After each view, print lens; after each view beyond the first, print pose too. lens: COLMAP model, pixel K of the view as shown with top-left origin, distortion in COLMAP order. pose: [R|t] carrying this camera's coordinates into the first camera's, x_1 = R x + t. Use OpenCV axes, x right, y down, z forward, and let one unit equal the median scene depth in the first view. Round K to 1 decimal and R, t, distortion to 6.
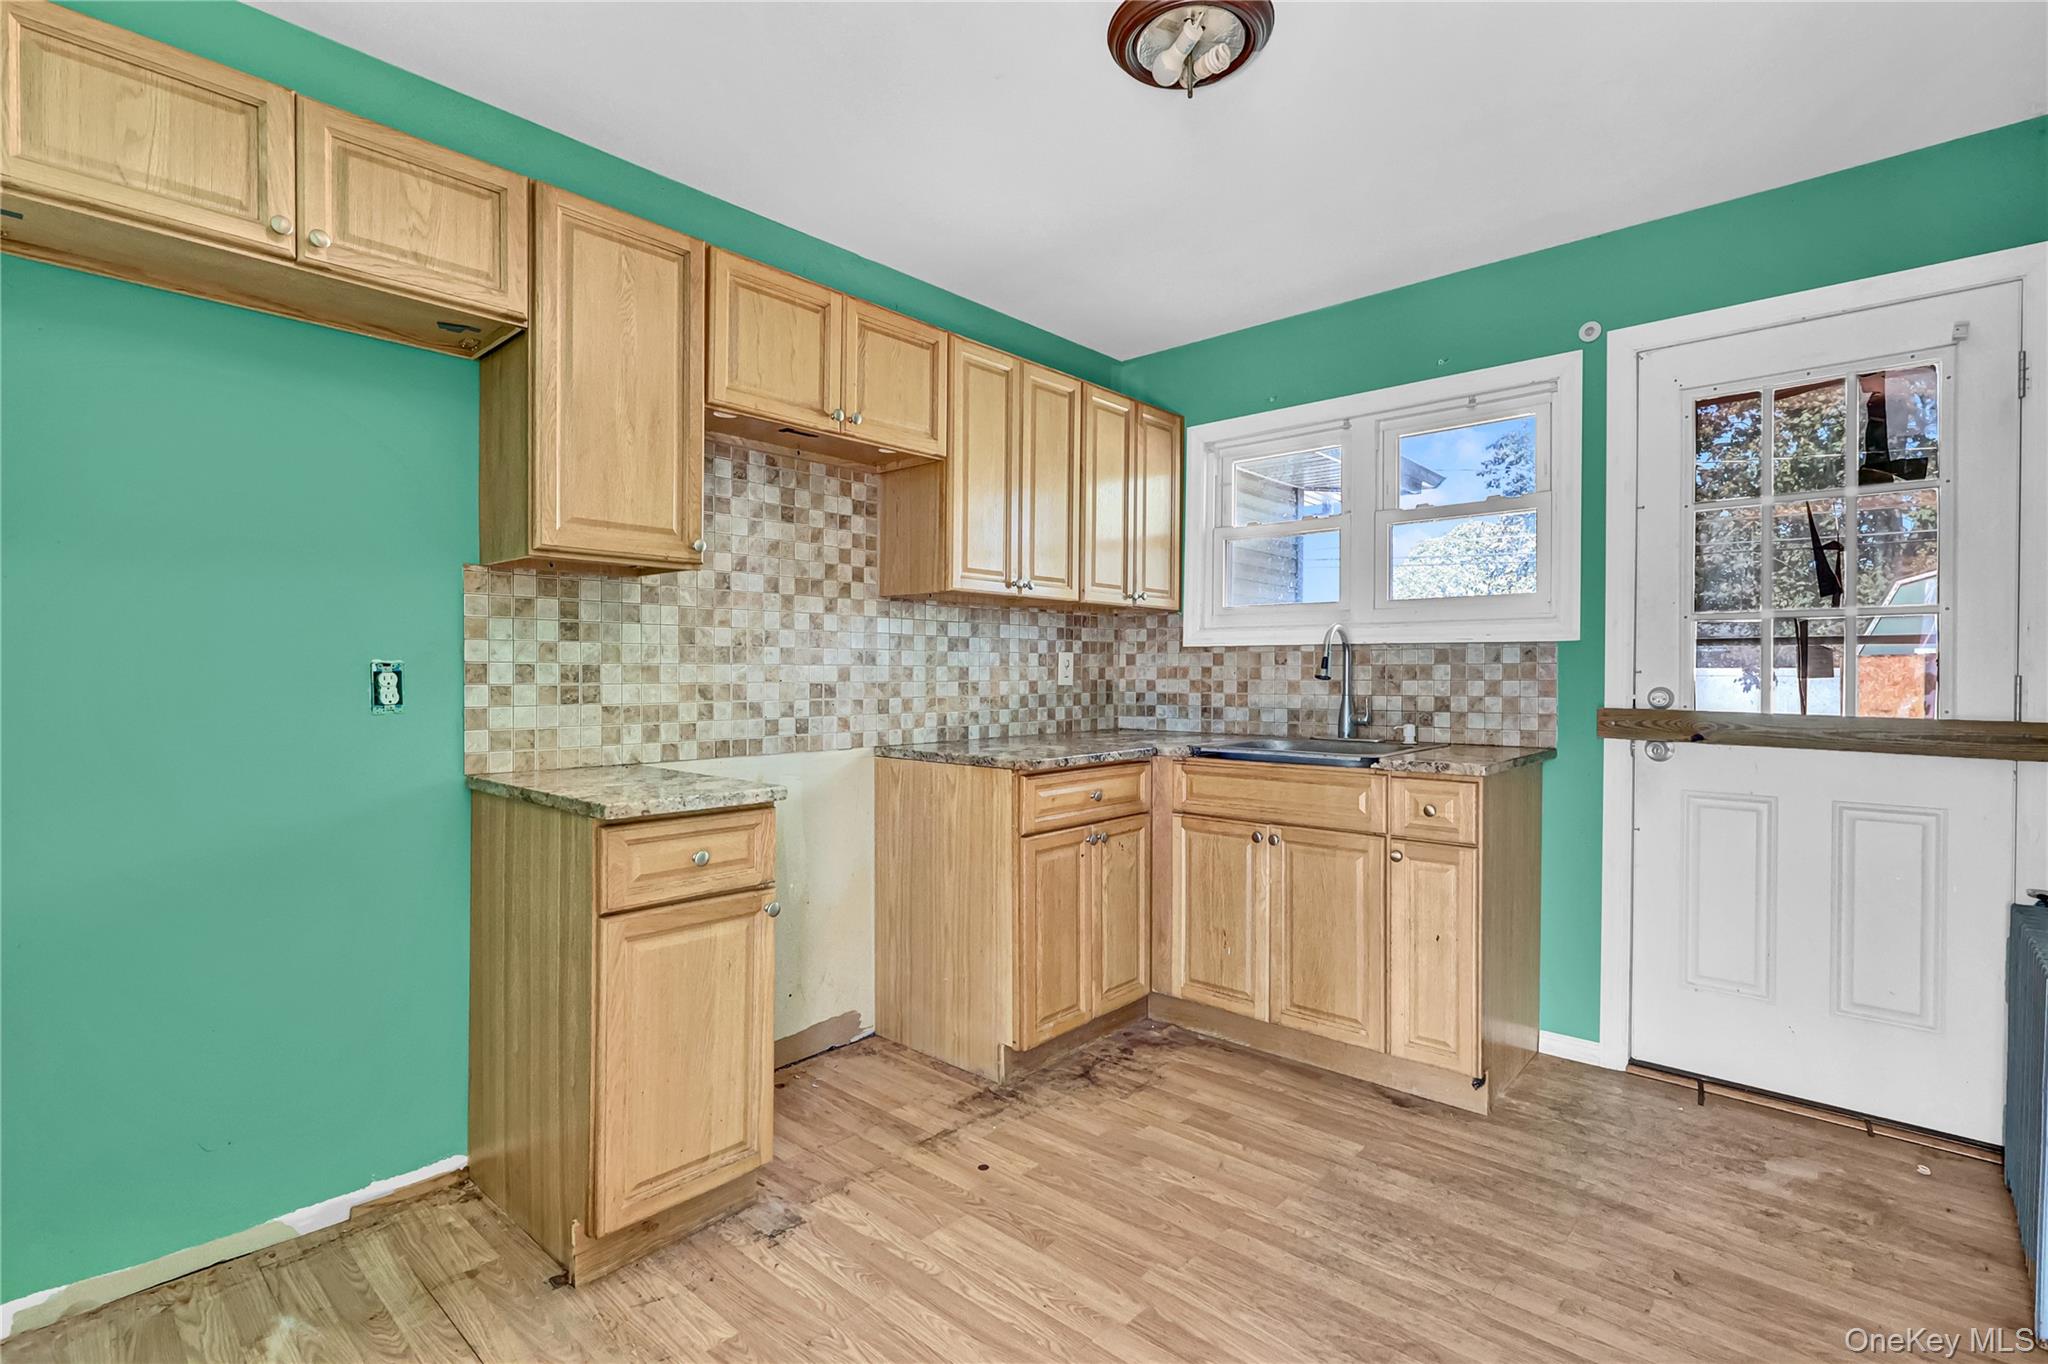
lens RADIAL K [[951.5, 0, 1026.2], [0, 951.5, 683.1], [0, 0, 1]] dist [0.040620, 0.000340]
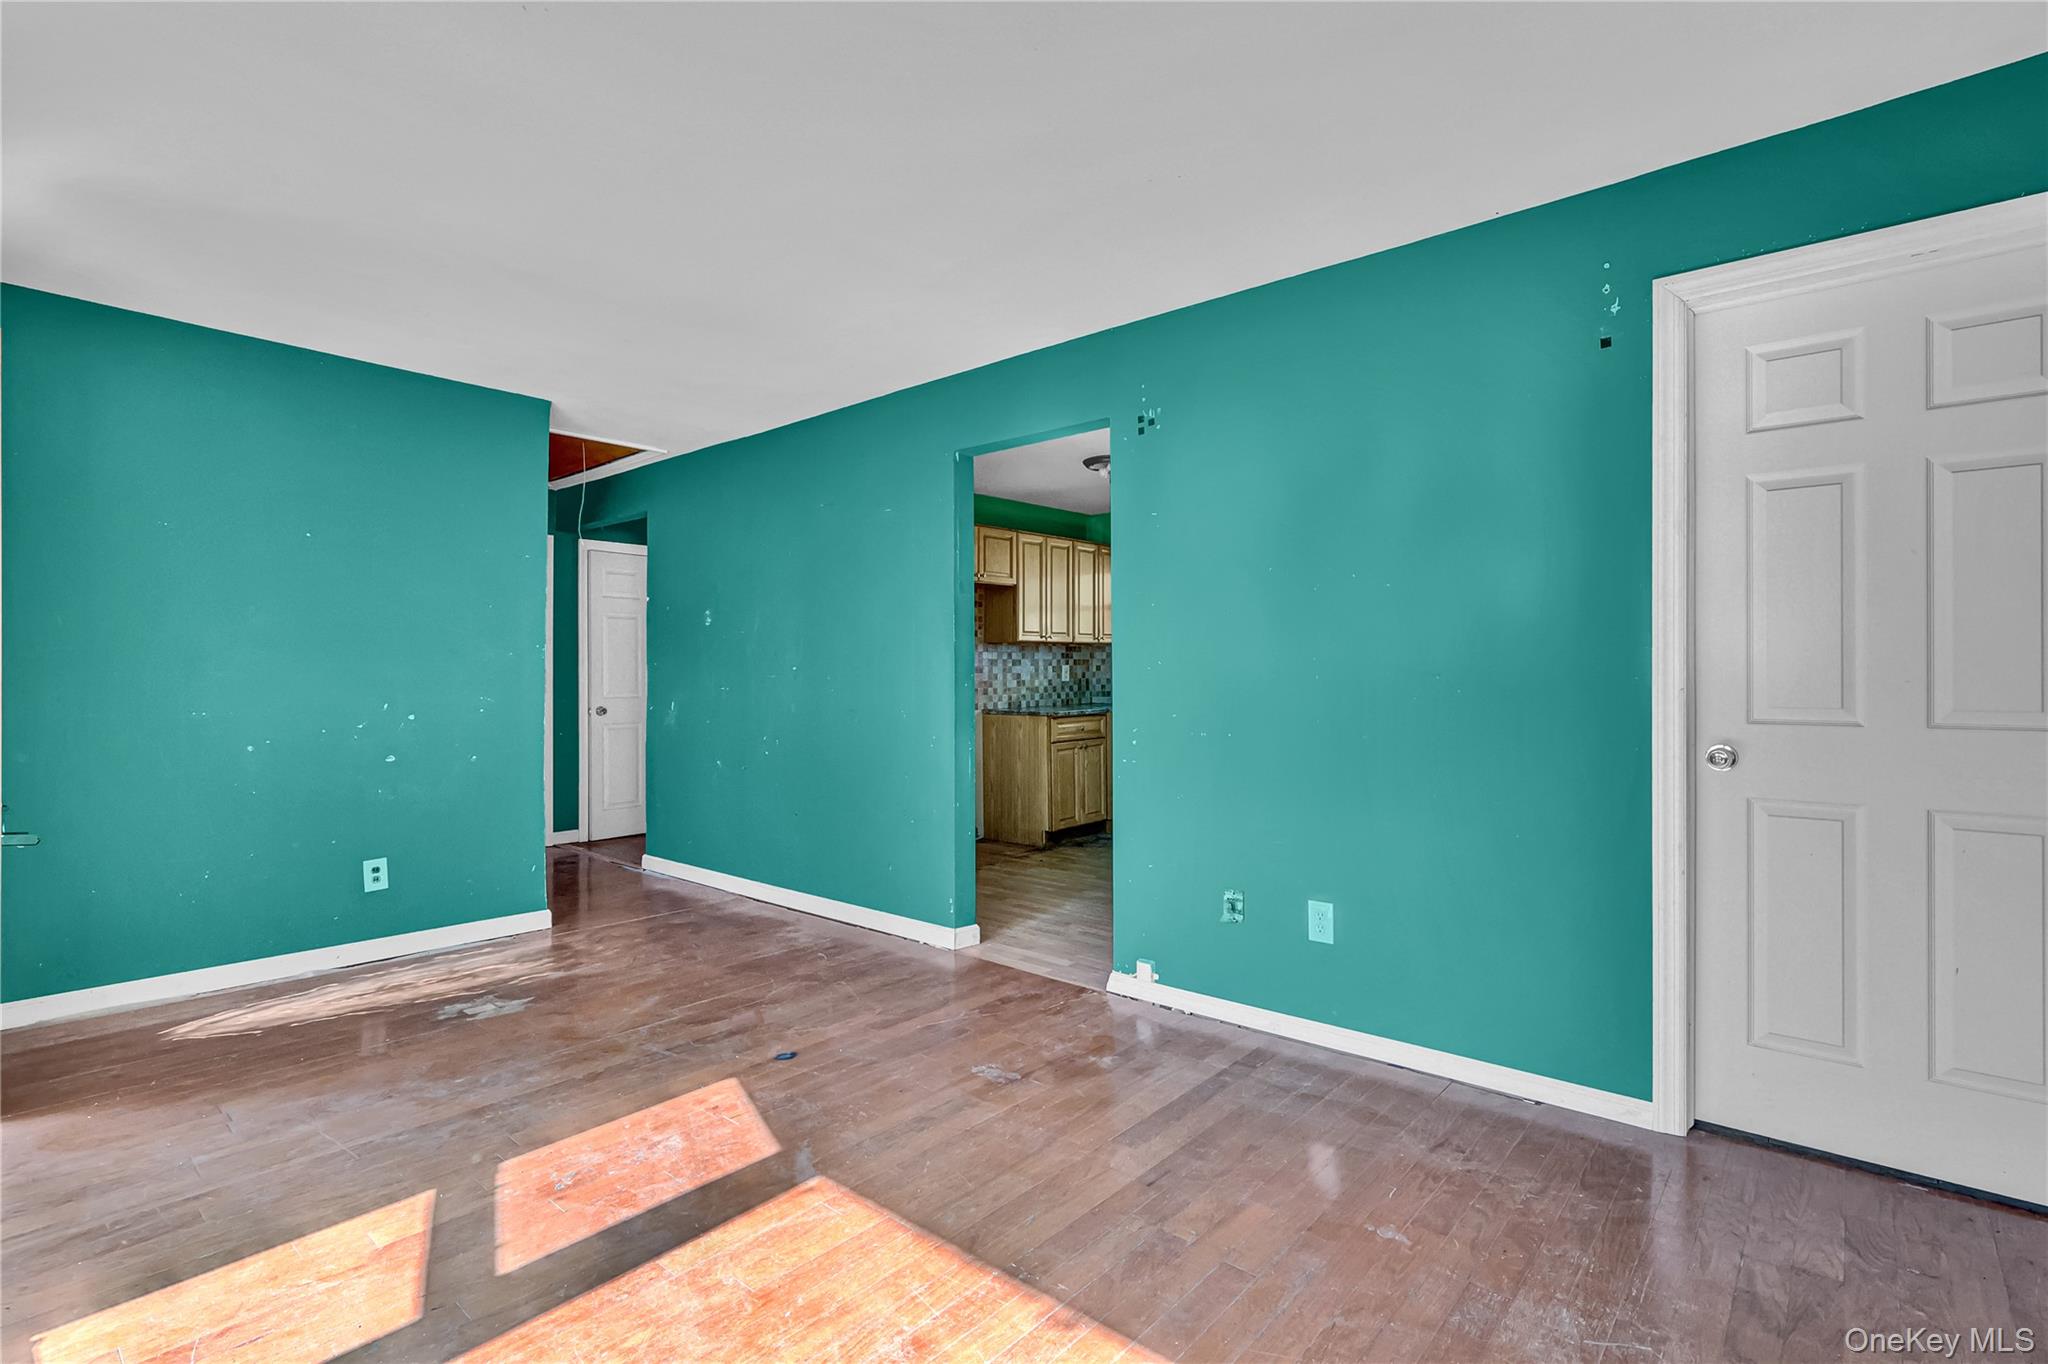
lens RADIAL K [[951.5, 0, 1023.2], [0, 951.5, 677.2], [0, 0, 1]] dist [0.040620, 0.000340]
pose [[0.999821, -0.011489, 0.015004, -0.089924], [0.011543, 0.999927, -0.003573, -0.000399], [-0.014962, 0.003745, 0.999881, -1.160972]]
